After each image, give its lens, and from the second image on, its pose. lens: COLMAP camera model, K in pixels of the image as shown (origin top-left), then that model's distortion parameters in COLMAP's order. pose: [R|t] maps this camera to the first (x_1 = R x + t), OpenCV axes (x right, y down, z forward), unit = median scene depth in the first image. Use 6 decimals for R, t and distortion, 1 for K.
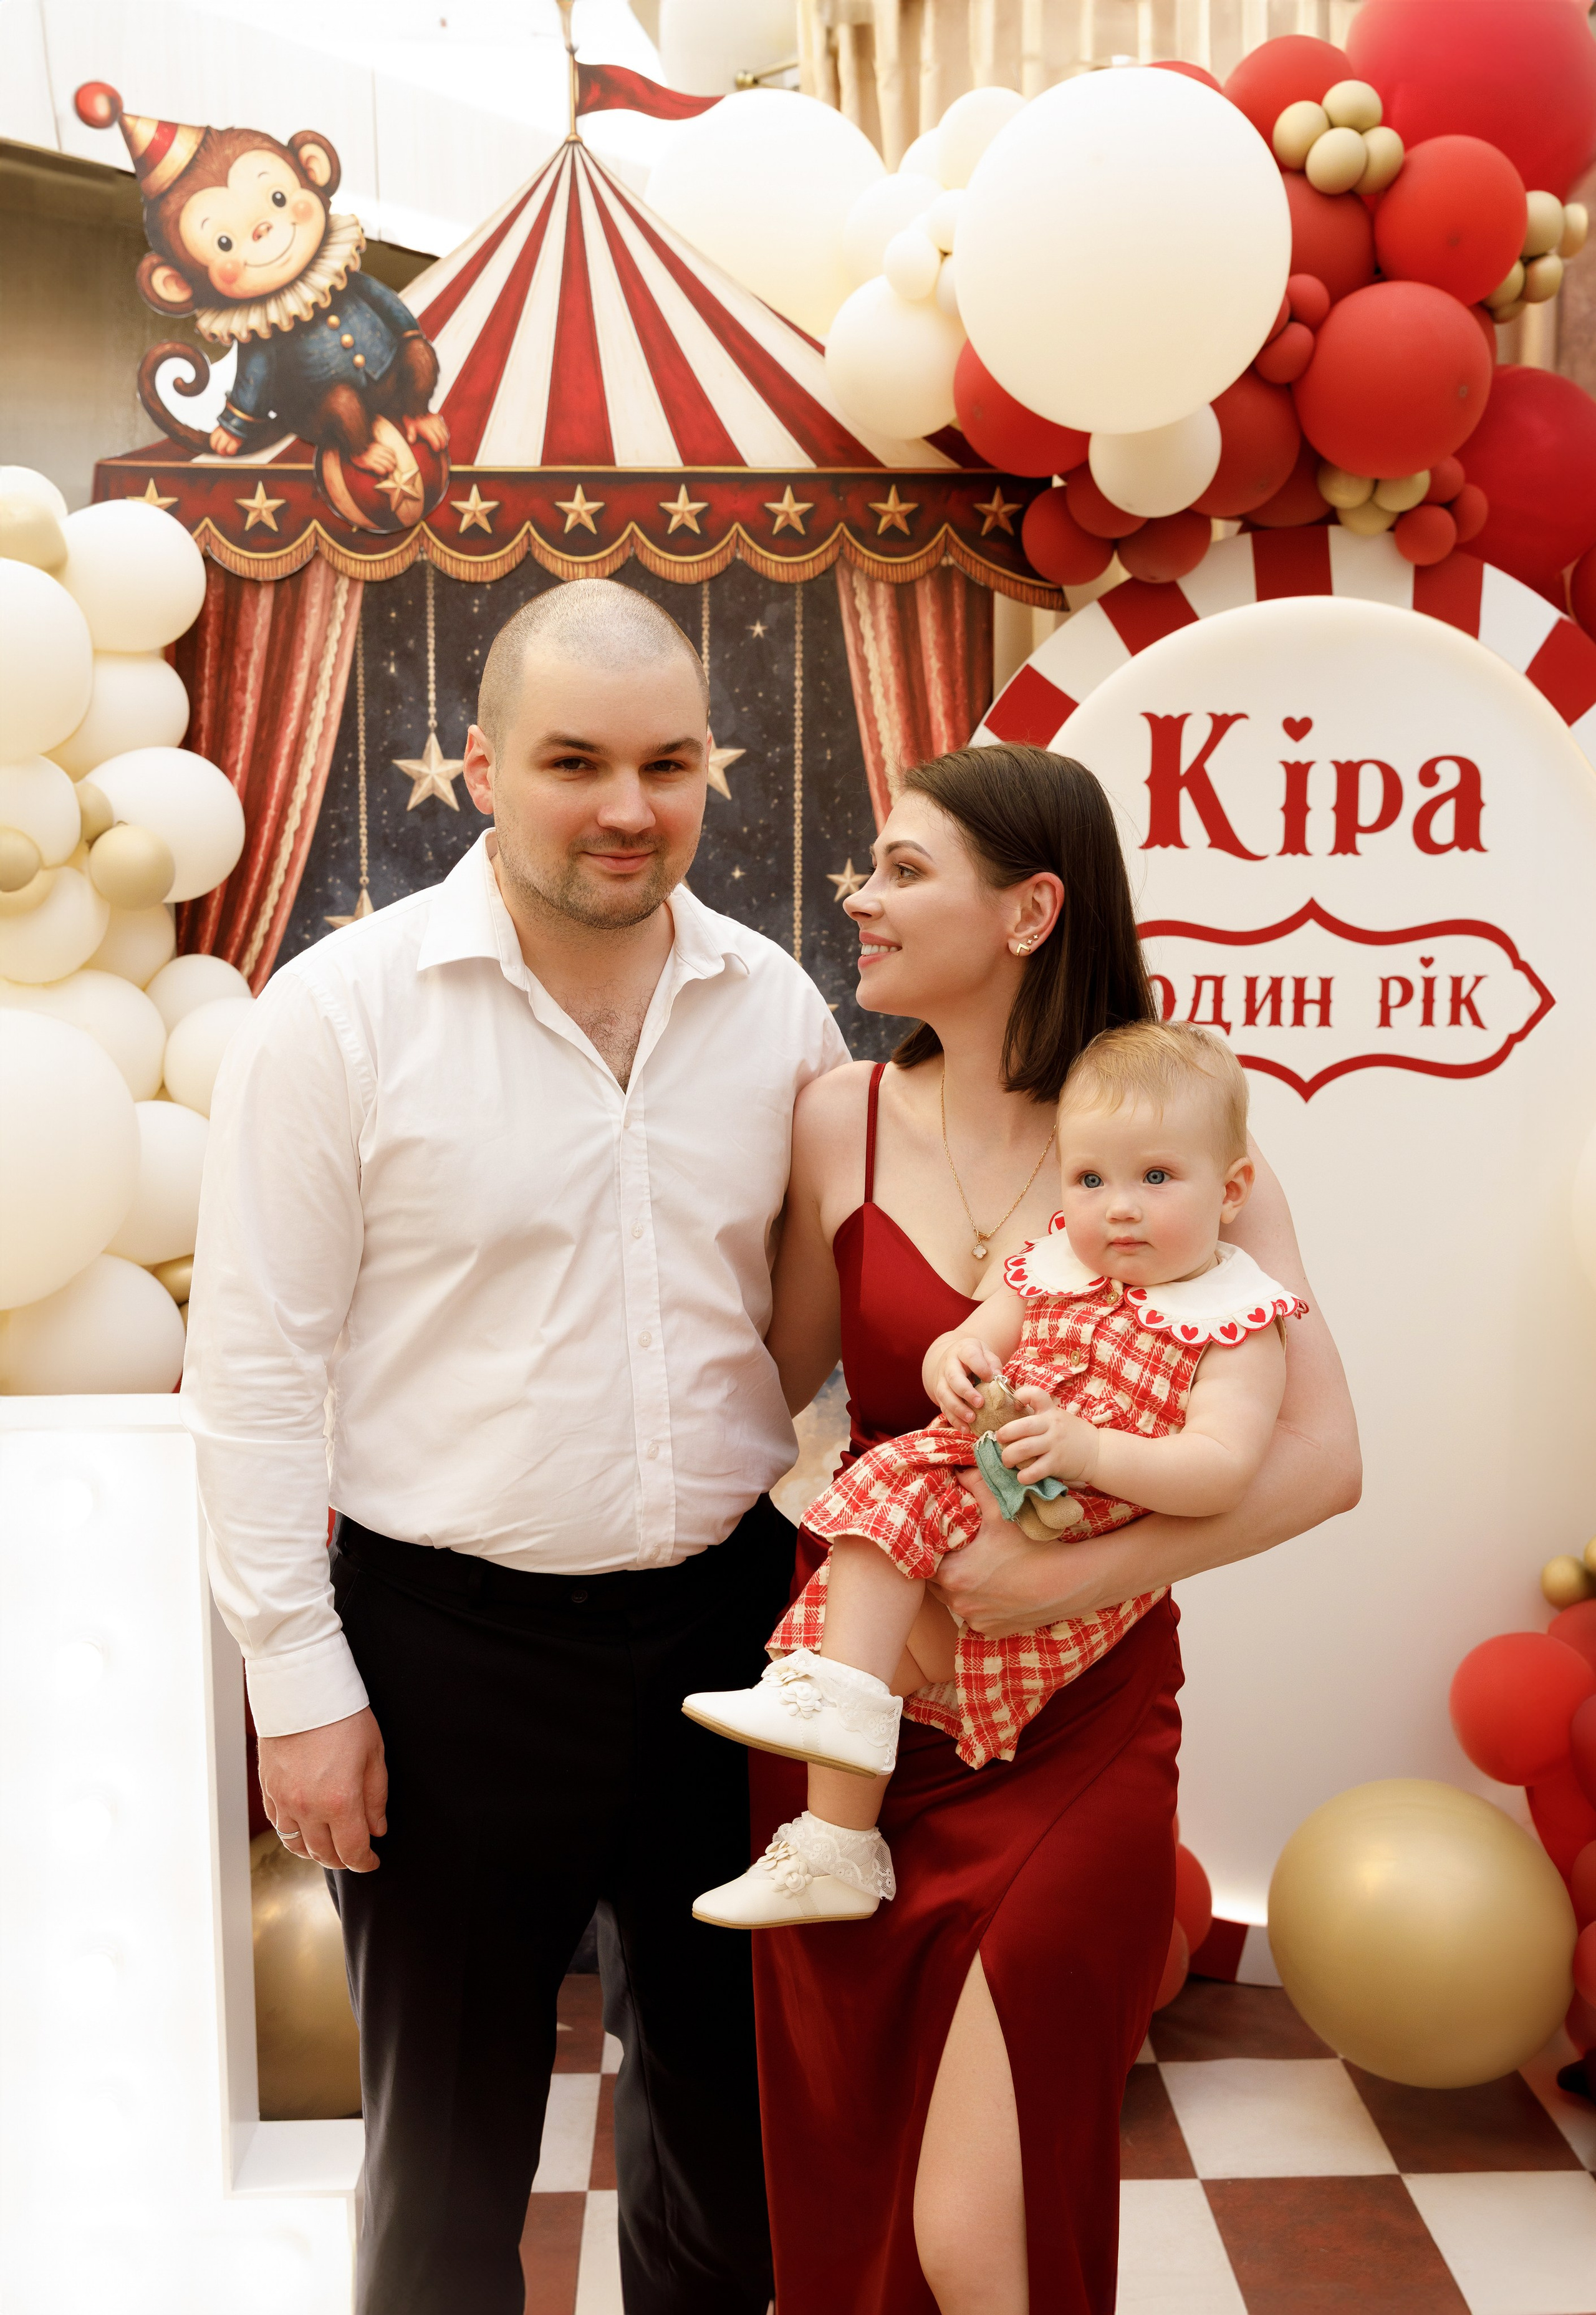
lens RADIAL K [[2204.4, 0, 781.5], [0, 2204.4, 1178.1], [0, 0, 1]] dist [0.008572, 0.000000]
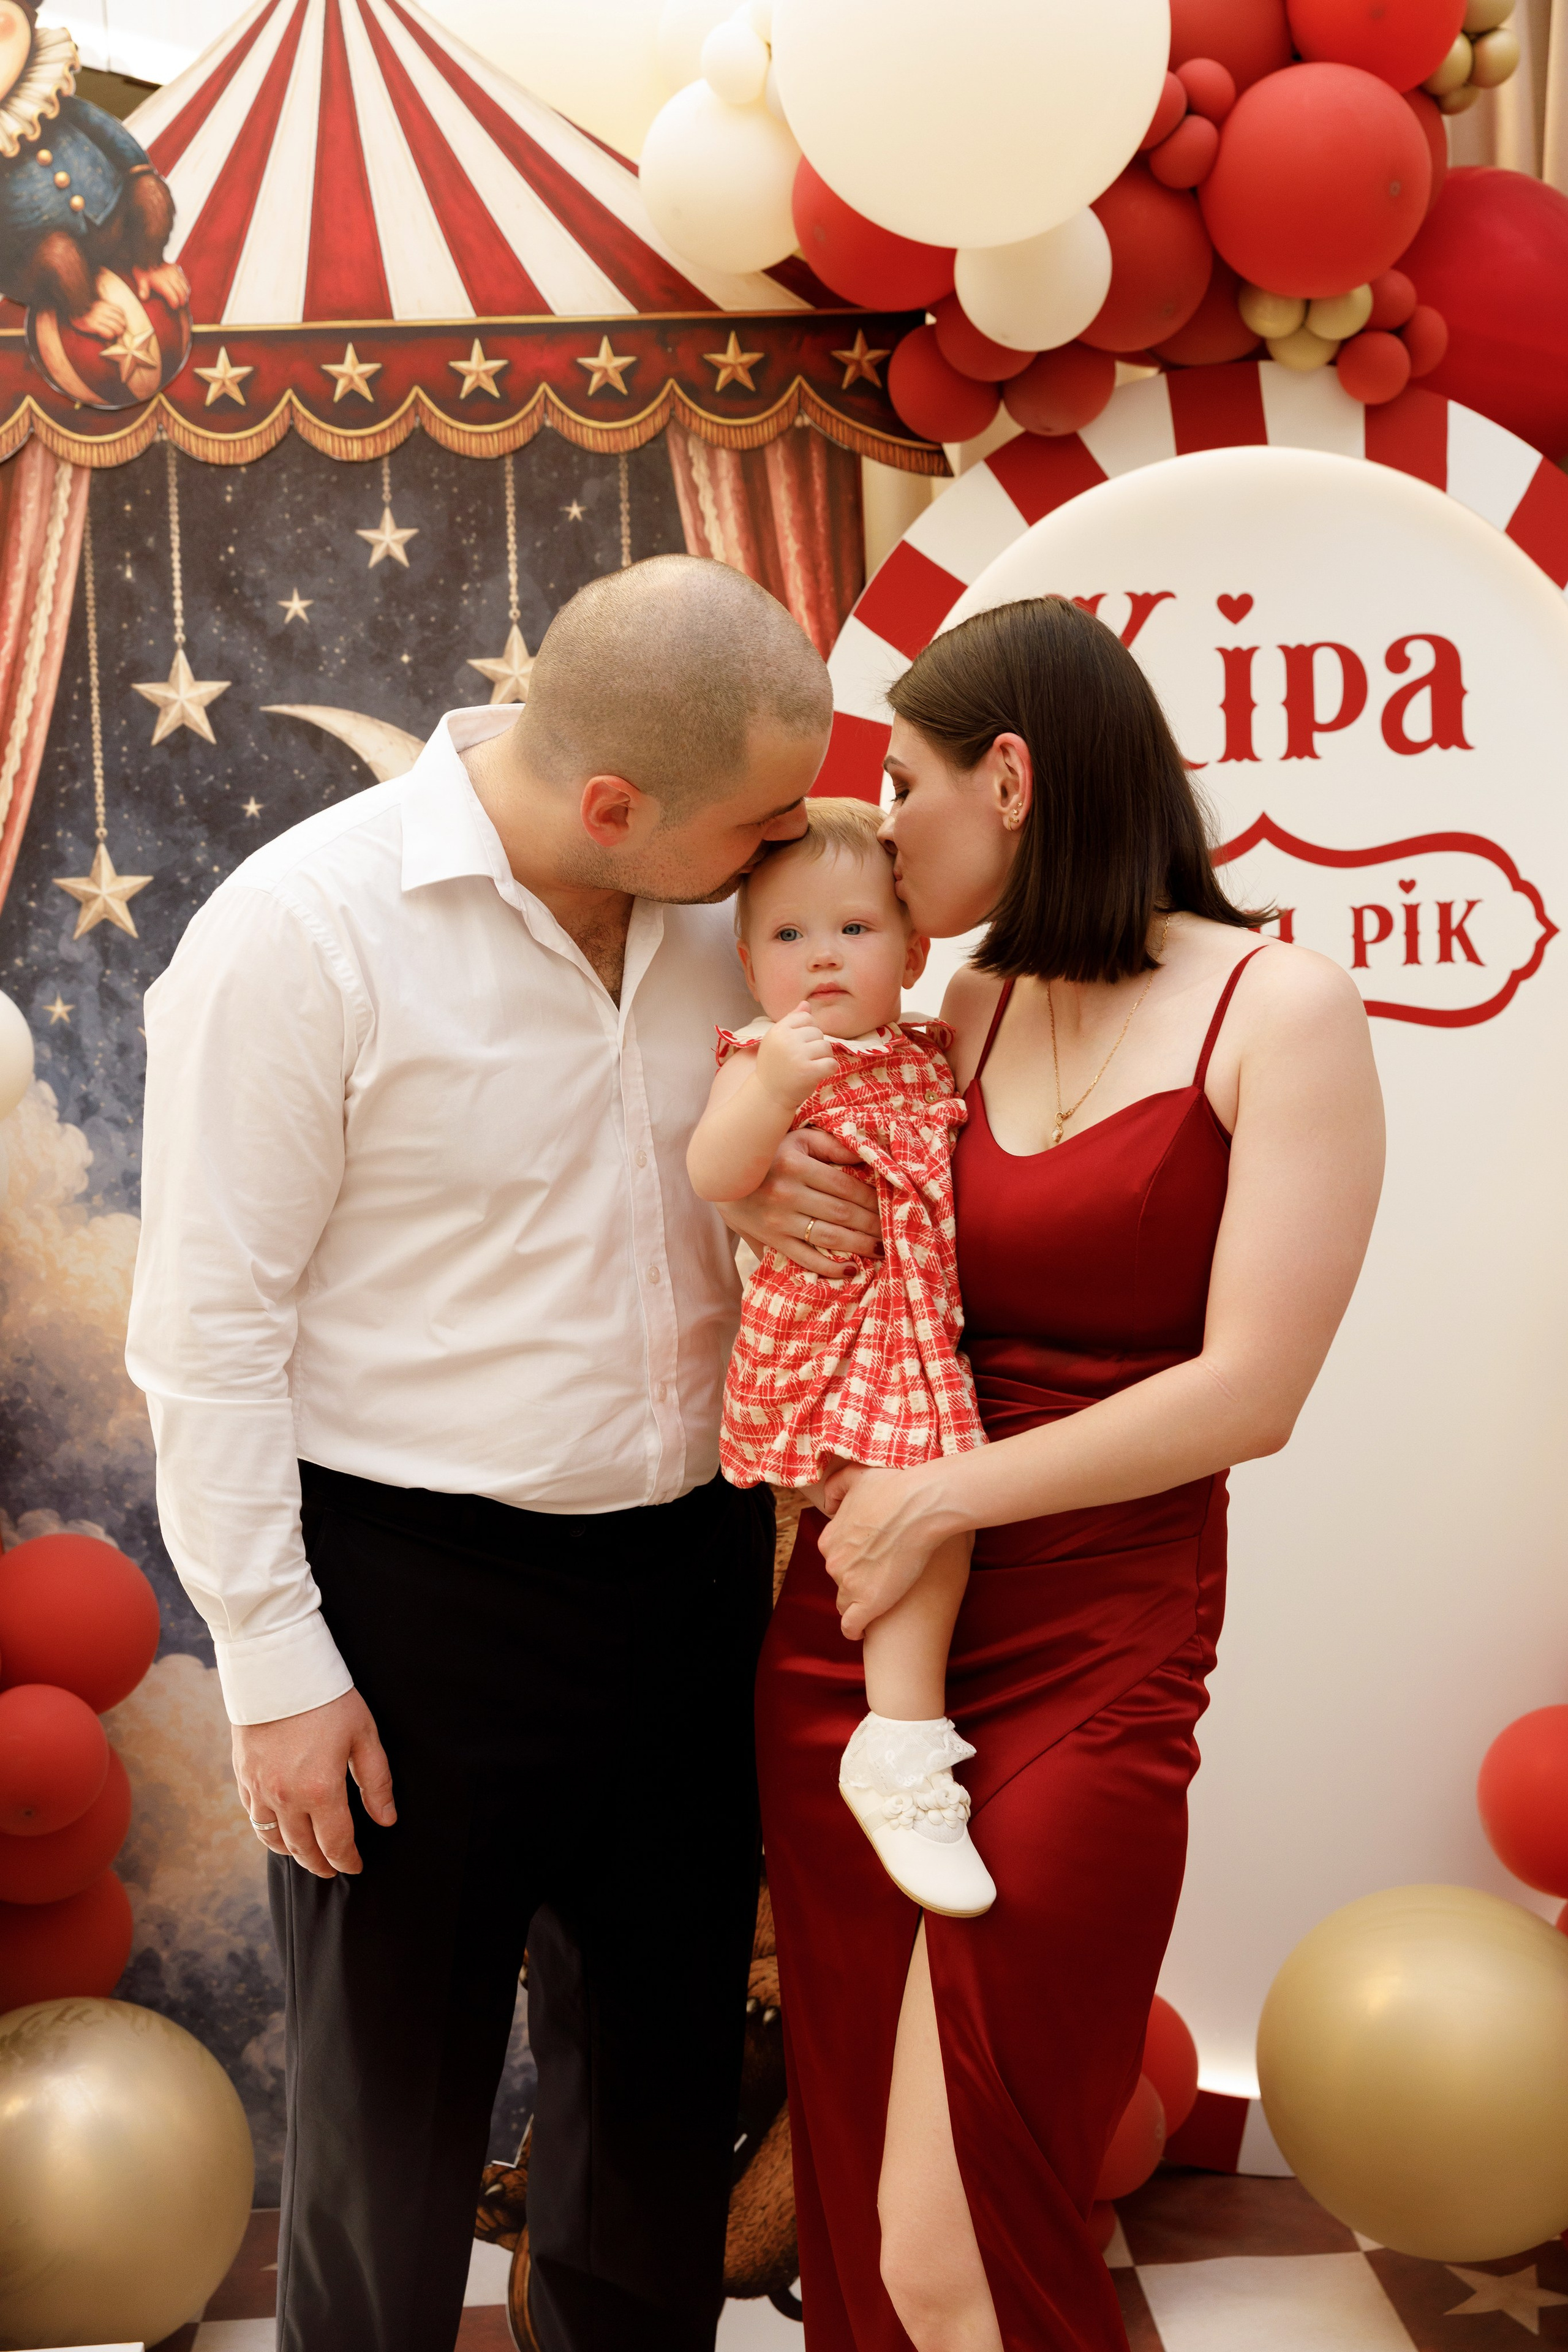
lens RADIAL K [[2922.6, 0, 767.7], [0, 2922.6, 1207.1], [0, 0, 1]] dist [-0.000073, 0.000000]
pose [[0.999222, -0.036599, 0.014715, 0.035781], [0.037232, 0.998278, -0.045327, 0.061699], [-0.013031, 0.045840, 0.998864, -0.074054]]
